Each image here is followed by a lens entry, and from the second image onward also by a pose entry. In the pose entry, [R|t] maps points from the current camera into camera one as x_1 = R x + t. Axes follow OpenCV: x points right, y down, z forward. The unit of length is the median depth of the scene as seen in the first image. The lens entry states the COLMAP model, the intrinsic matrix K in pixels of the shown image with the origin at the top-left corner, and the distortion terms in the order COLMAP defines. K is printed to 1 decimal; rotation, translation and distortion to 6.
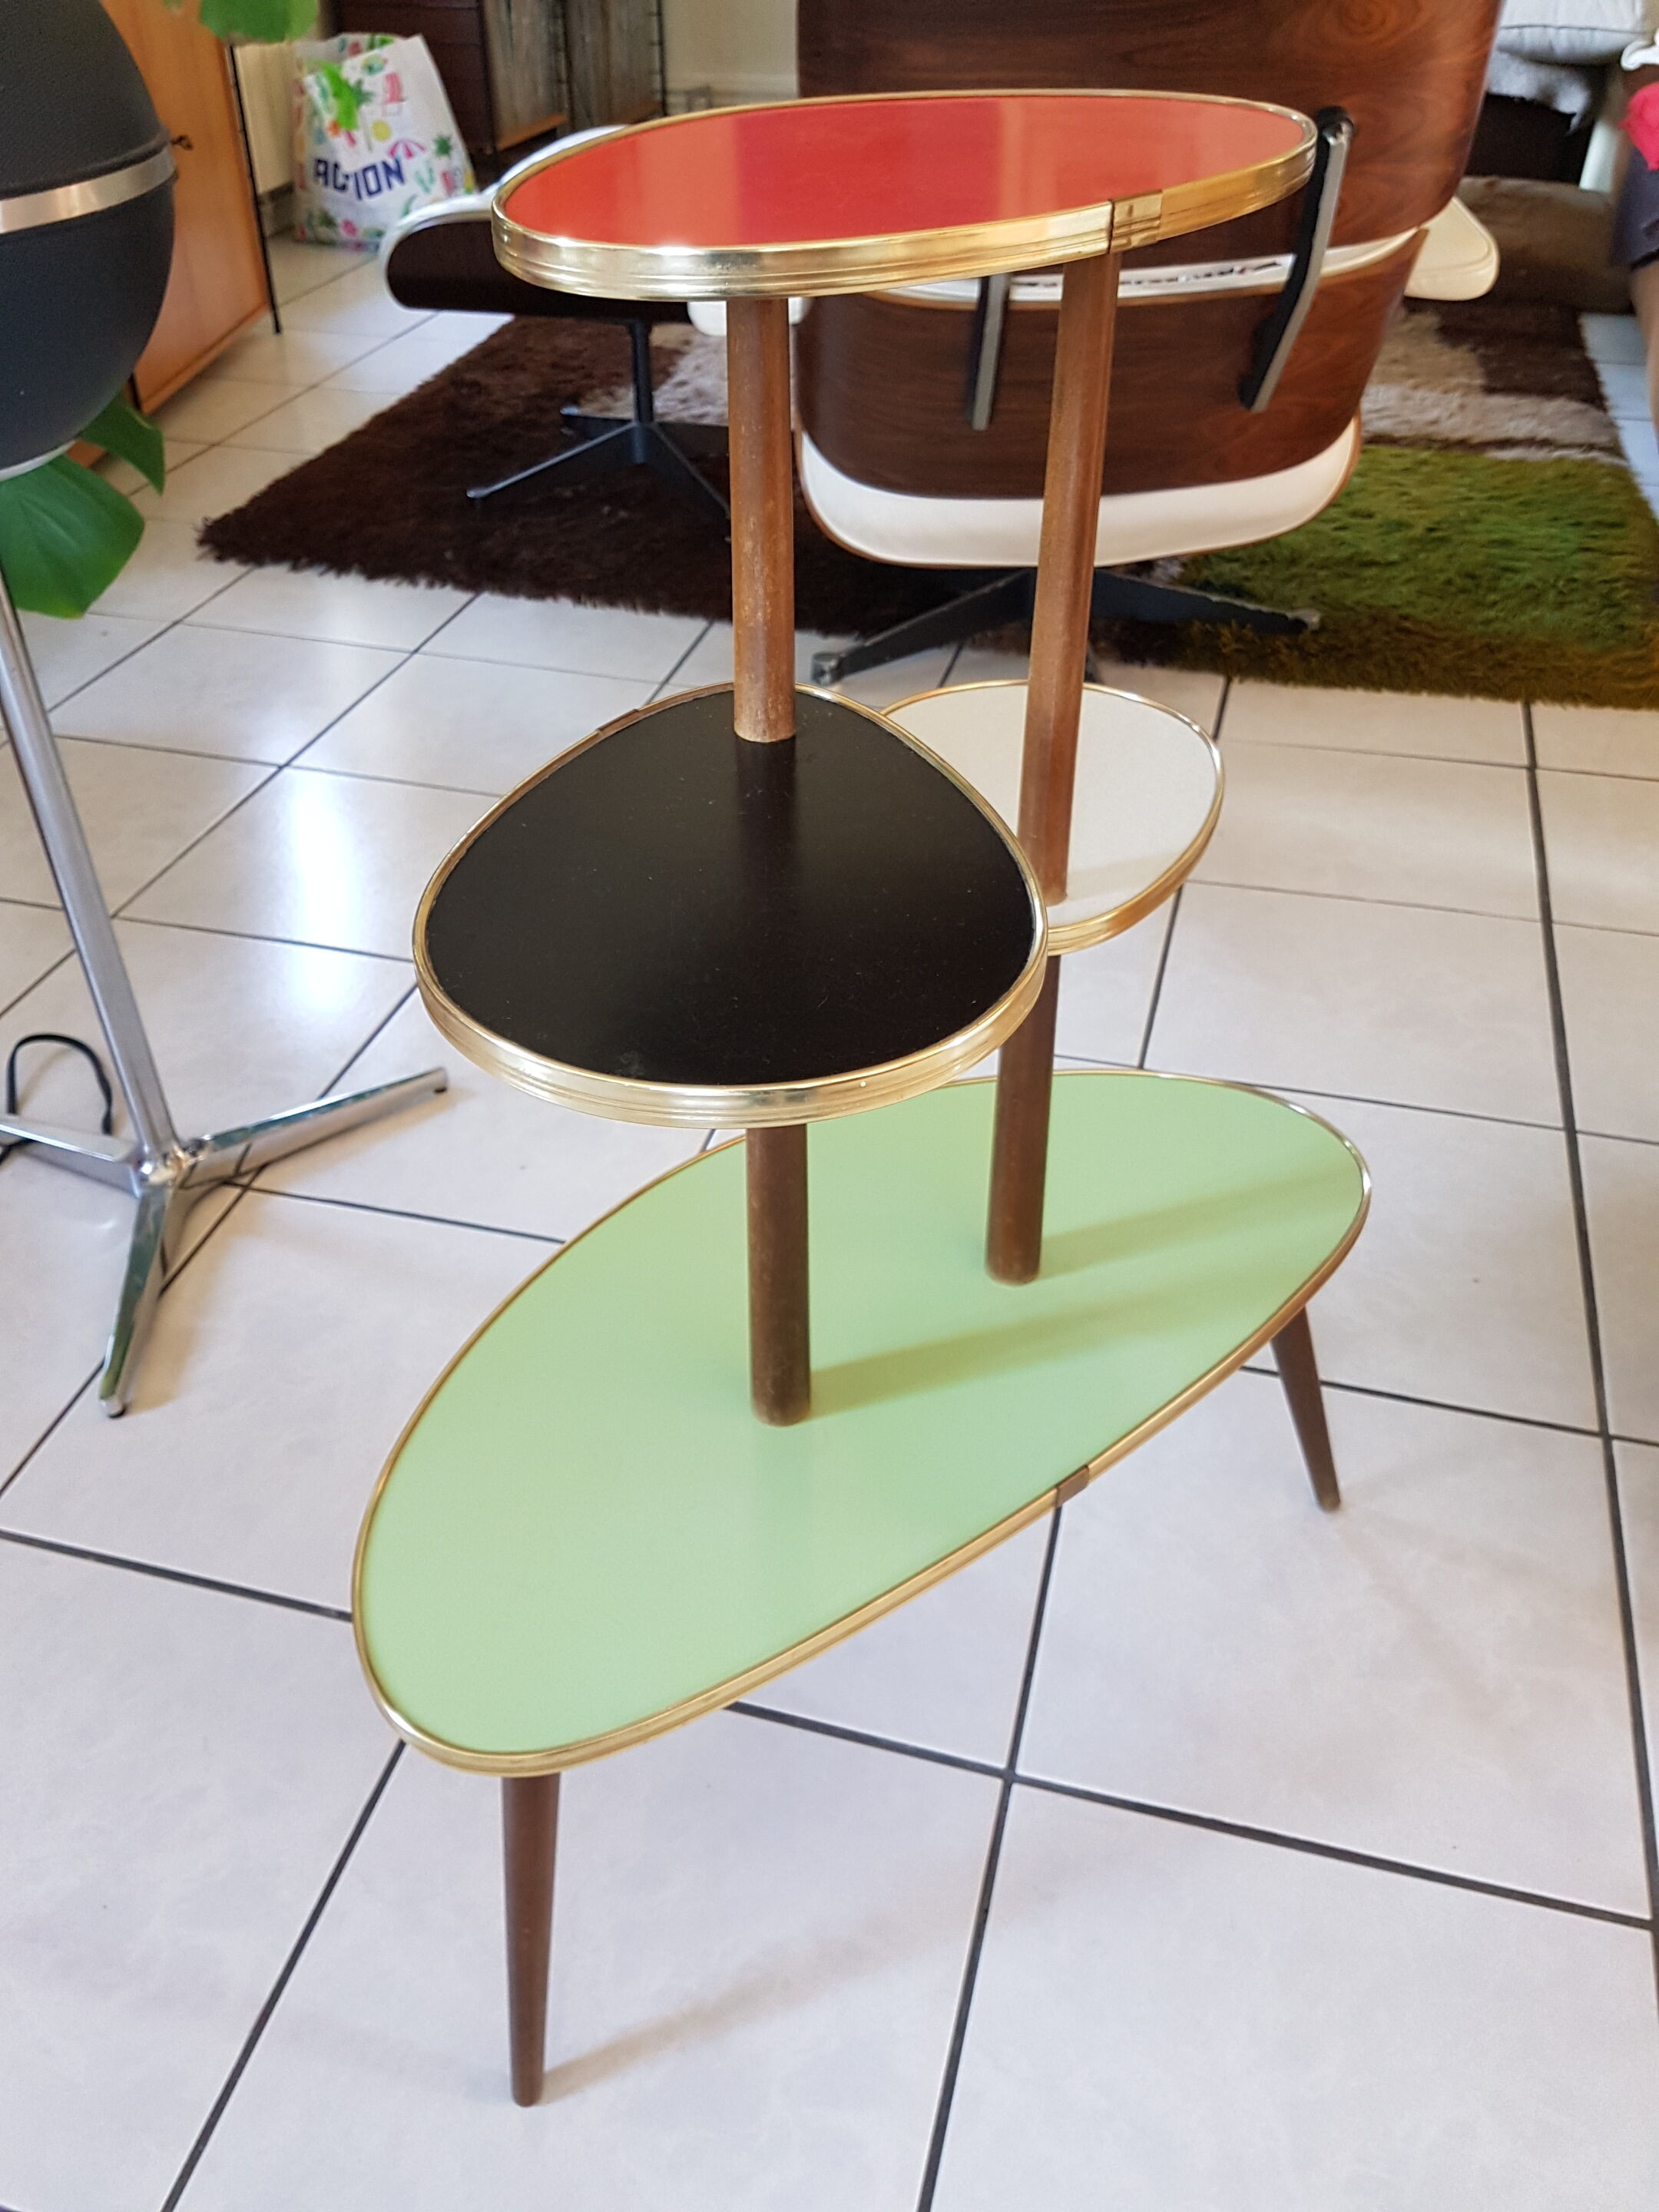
lens RADIAL K [[1738.3, 0, 776.8], [0, 1738.3, 1122.6], [0, 0, 1]] dist [0.164199, -0.261586]
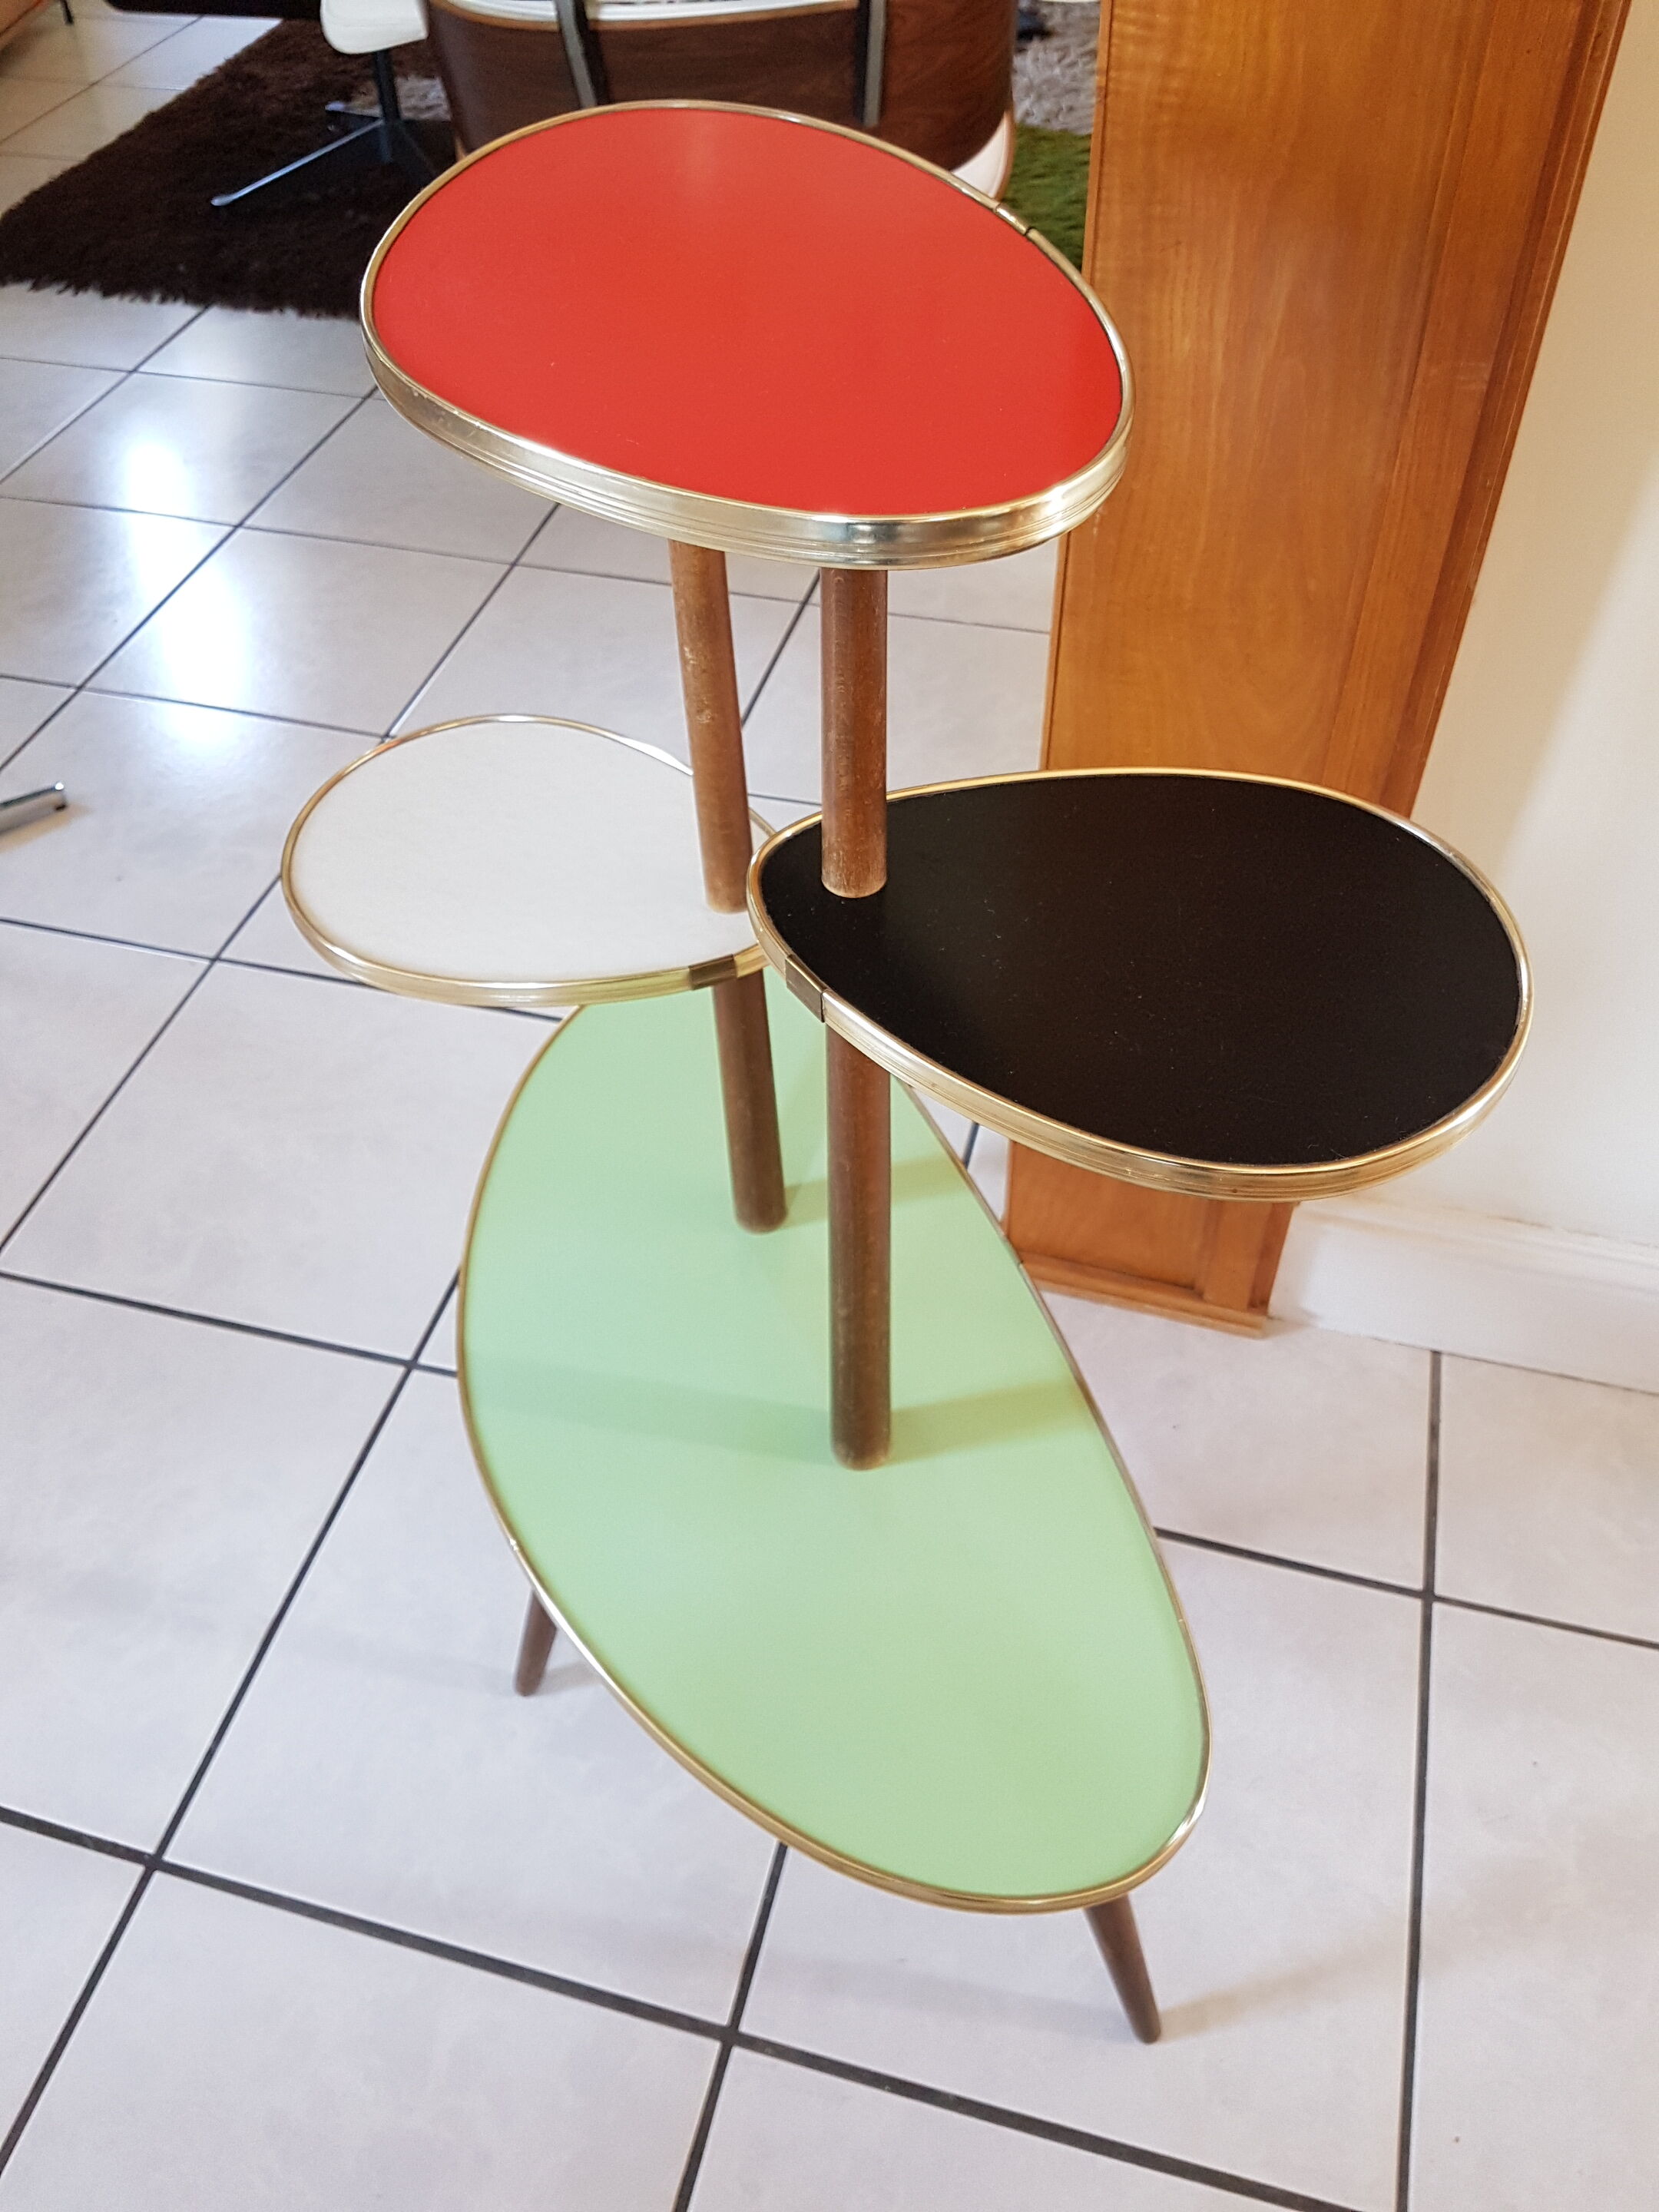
lens RADIAL K [[1760.4, 0, 751.7], [0, 1760.4, 1103.0], [0, 0, 1]] dist [-0.008084, 0.012053]
pose [[0.999658, -0.008756, -0.024652, 0.162774], [0.012561, 0.987249, 0.158689, -0.002831], [0.022948, -0.158945, 0.987021, -0.068238]]
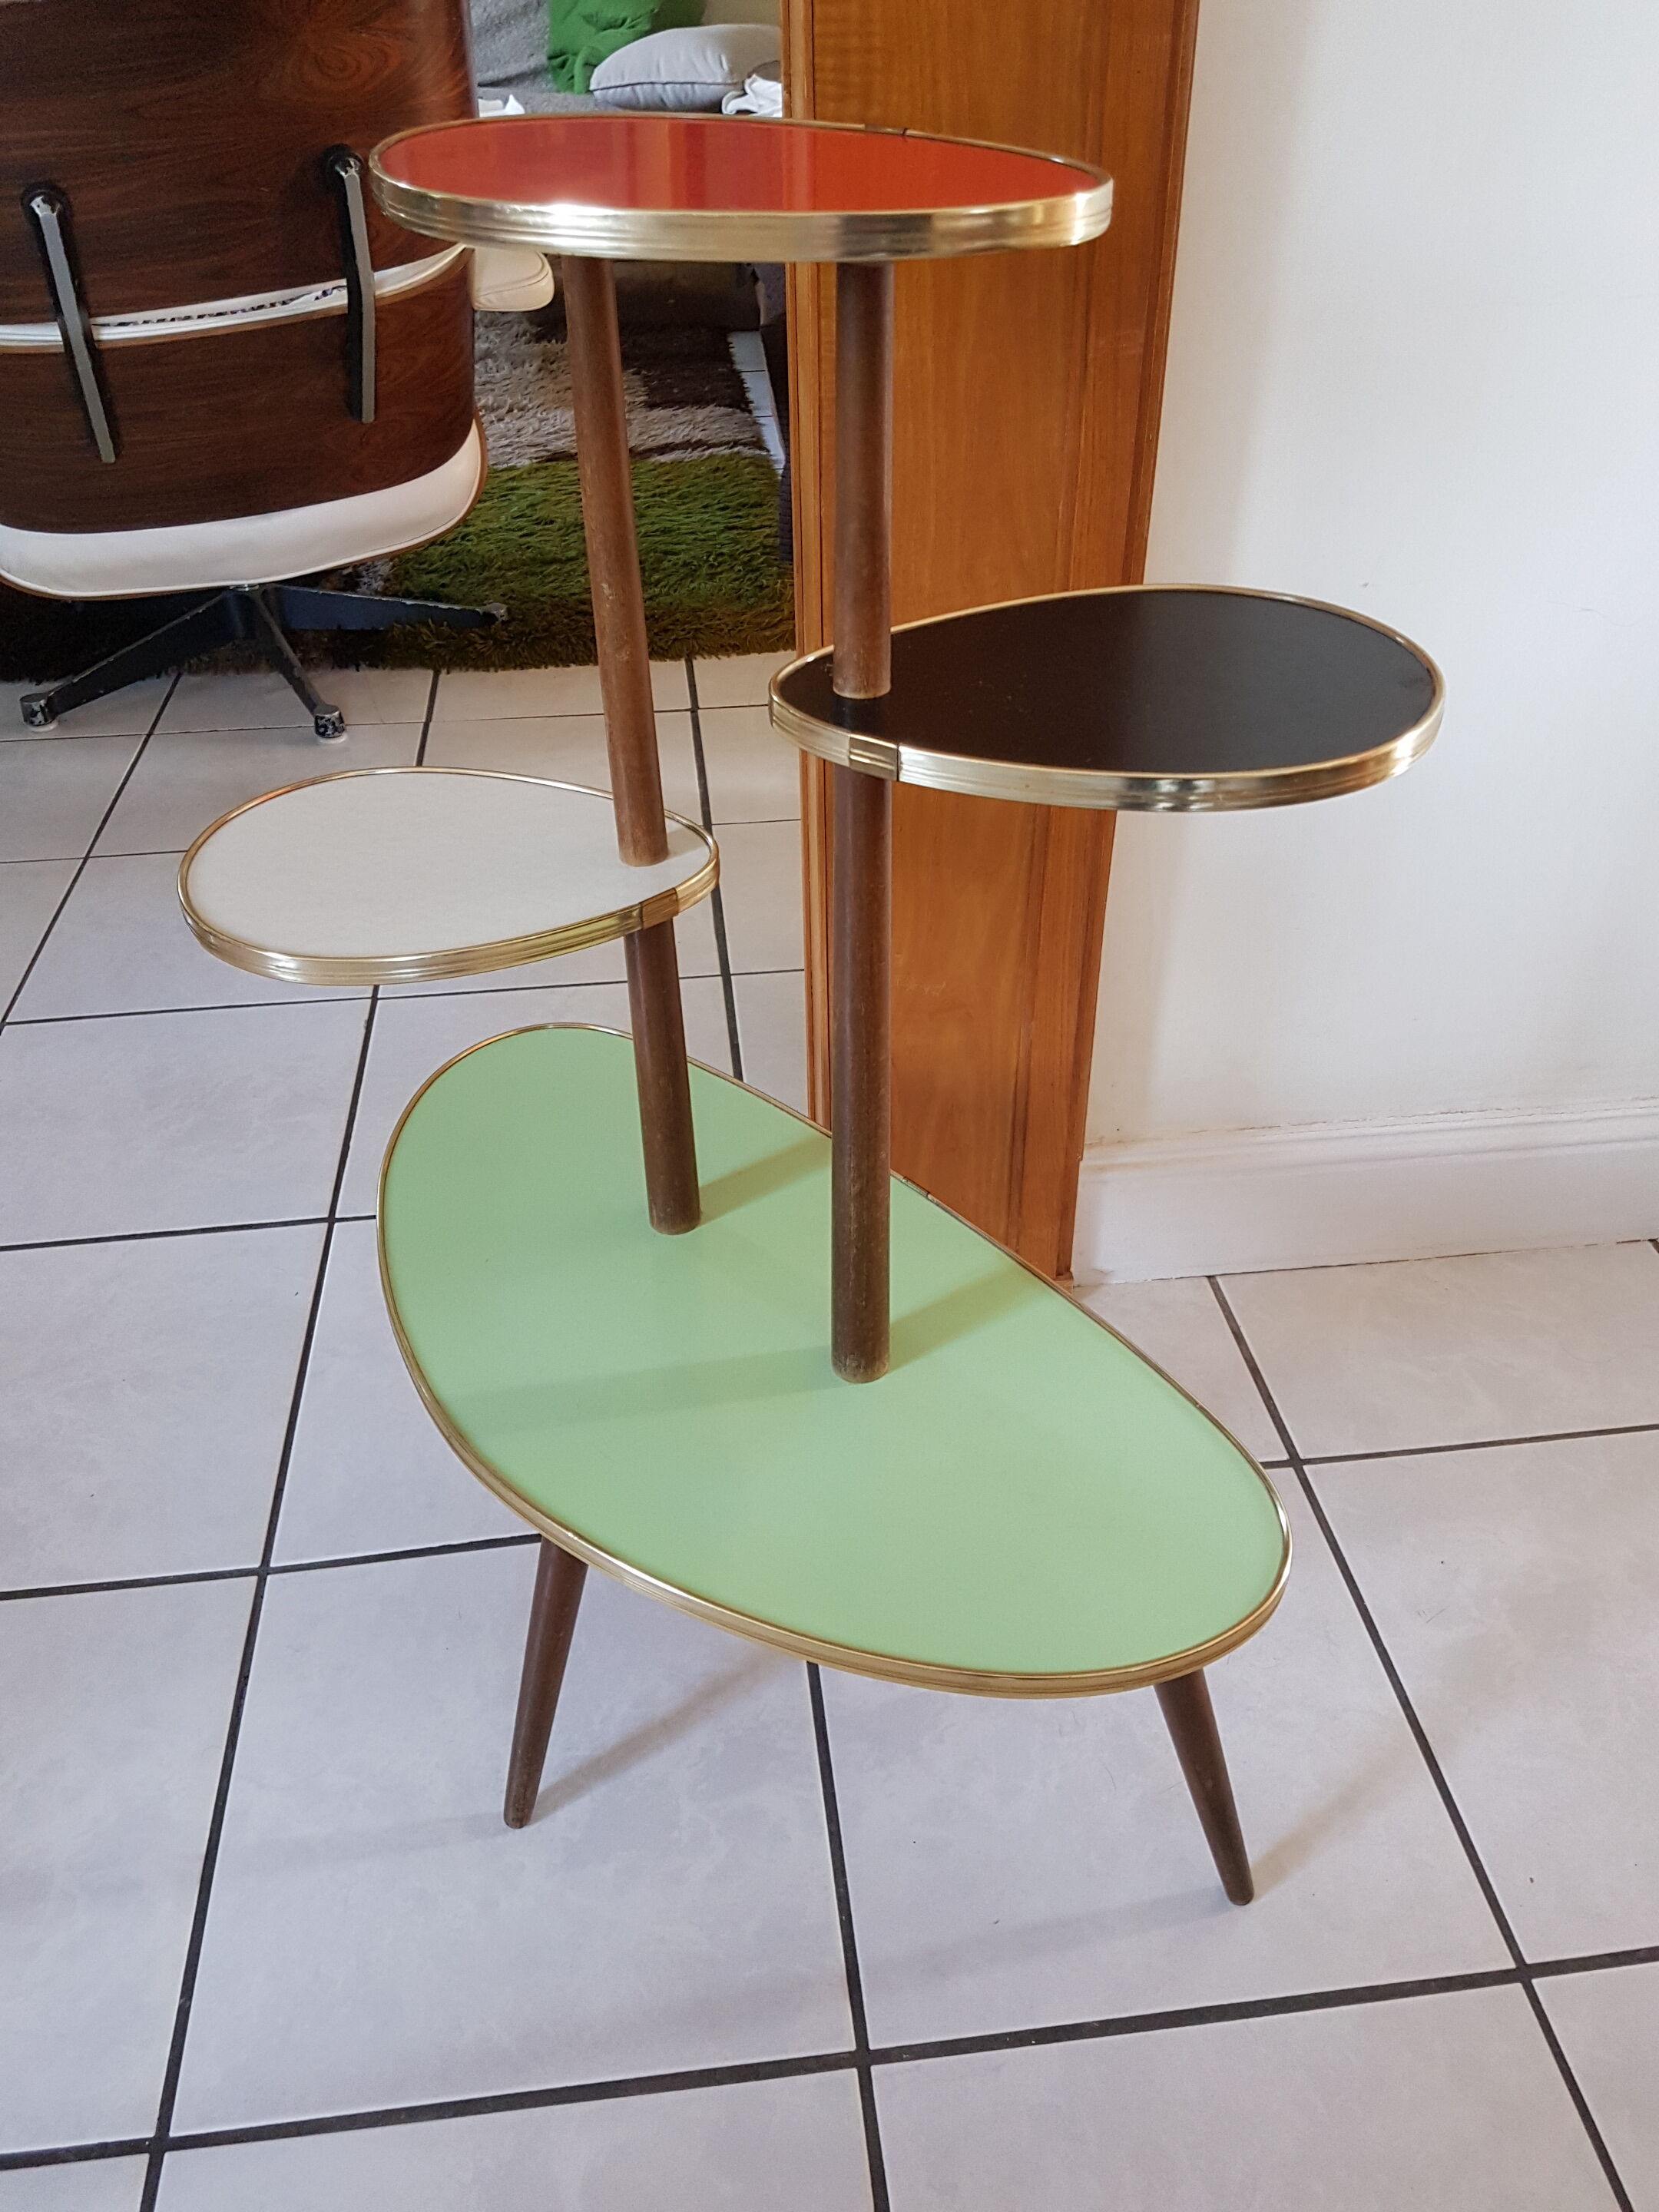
lens RADIAL K [[1738.3, 0, 776.8], [0, 1738.3, 1122.6], [0, 0, 1]] dist [0.164199, -0.261586]
pose [[0.932559, -0.216519, 0.288883, 0.068727], [0.226809, 0.973937, -0.002206, 0.065619], [-0.280877, 0.067578, 0.957362, -0.081755]]
